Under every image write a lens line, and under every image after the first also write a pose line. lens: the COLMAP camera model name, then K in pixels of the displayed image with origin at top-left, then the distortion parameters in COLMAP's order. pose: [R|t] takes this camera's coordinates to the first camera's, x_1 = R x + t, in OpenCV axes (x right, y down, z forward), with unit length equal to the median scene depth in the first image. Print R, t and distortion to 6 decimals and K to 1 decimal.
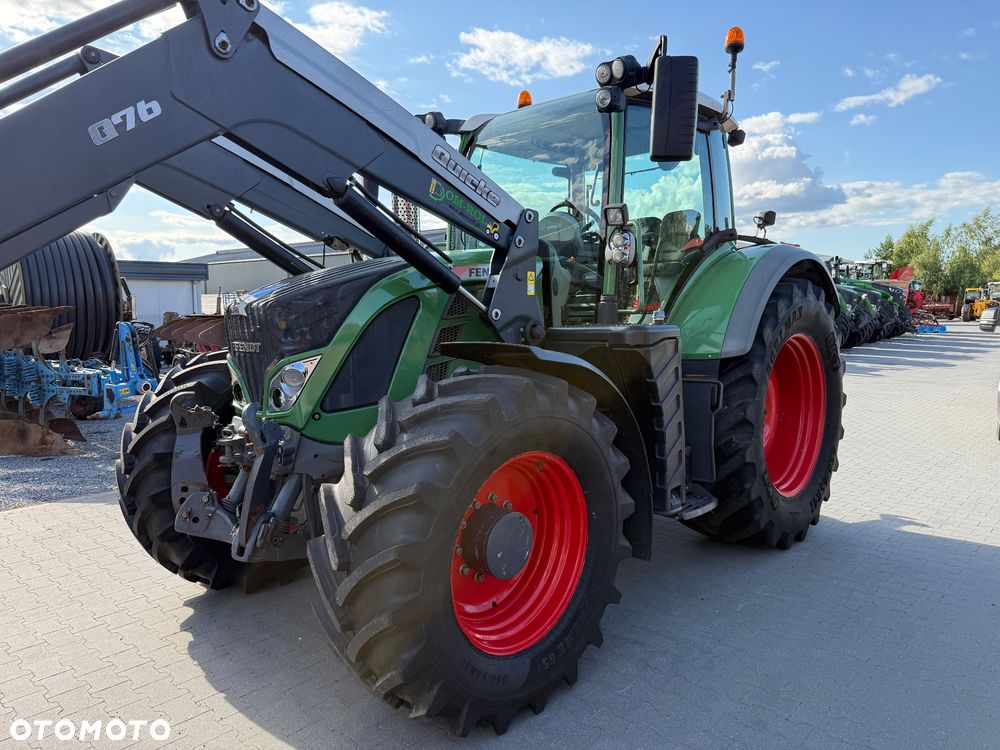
lens RADIAL K [[704.2, 0, 512.7], [0, 704.2, 375.4], [0, 0, 1]] dist [0.053298, -0.066929]
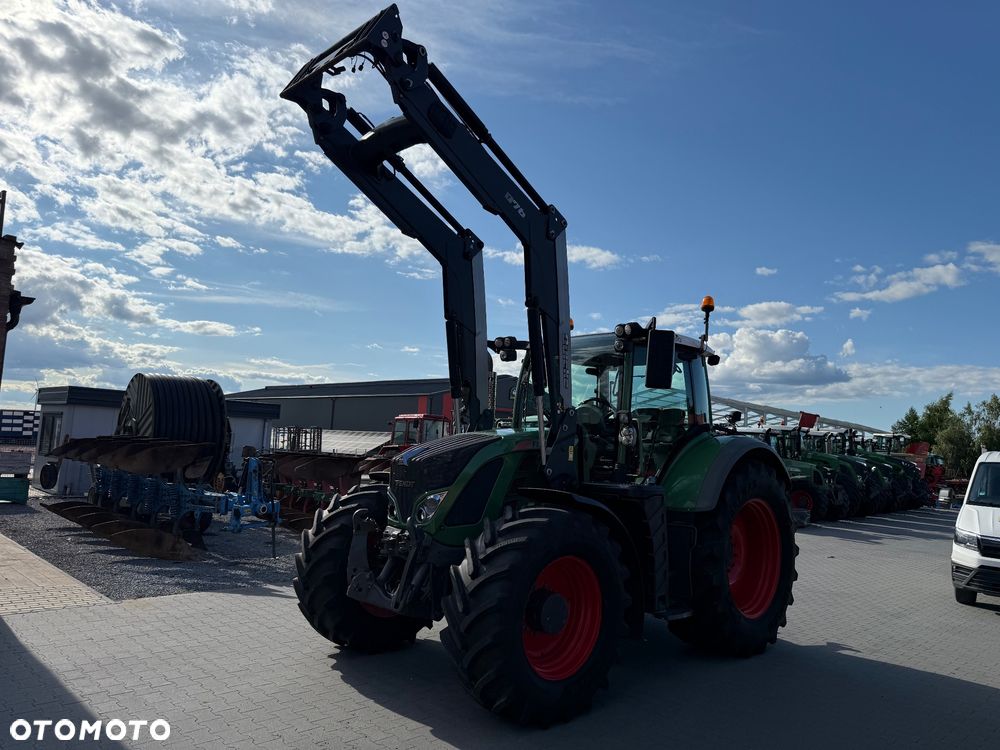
lens RADIAL K [[704.2, 0, 503.3], [0, 704.2, 362.7], [0, 0, 1]] dist [0.053298, -0.066929]
pose [[0.996987, 0.051734, -0.057806, -0.044183], [-0.063312, 0.973227, -0.220952, 0.029621], [0.044828, 0.223946, 0.973570, -0.593659]]
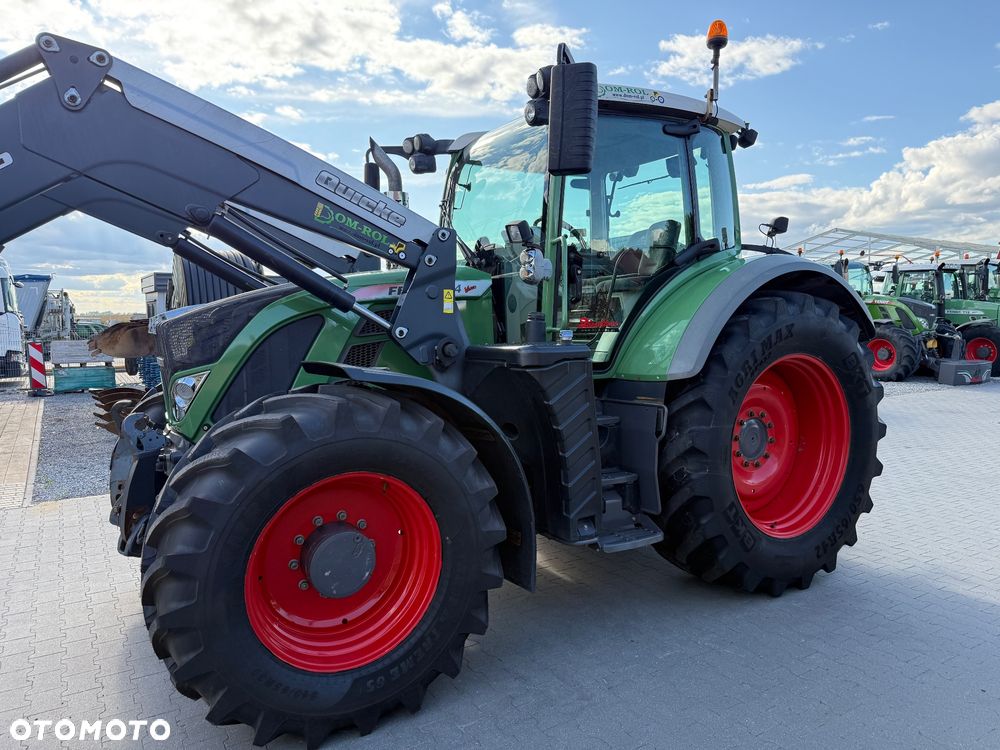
lens RADIAL K [[704.2, 0, 510.8], [0, 704.2, 369.5], [0, 0, 1]] dist [0.053298, -0.066929]
pose [[0.963397, 0.019286, -0.267385, 0.367598], [-0.025117, 0.999515, -0.018404, -0.017291], [0.266900, 0.024446, 0.963414, 0.063083]]
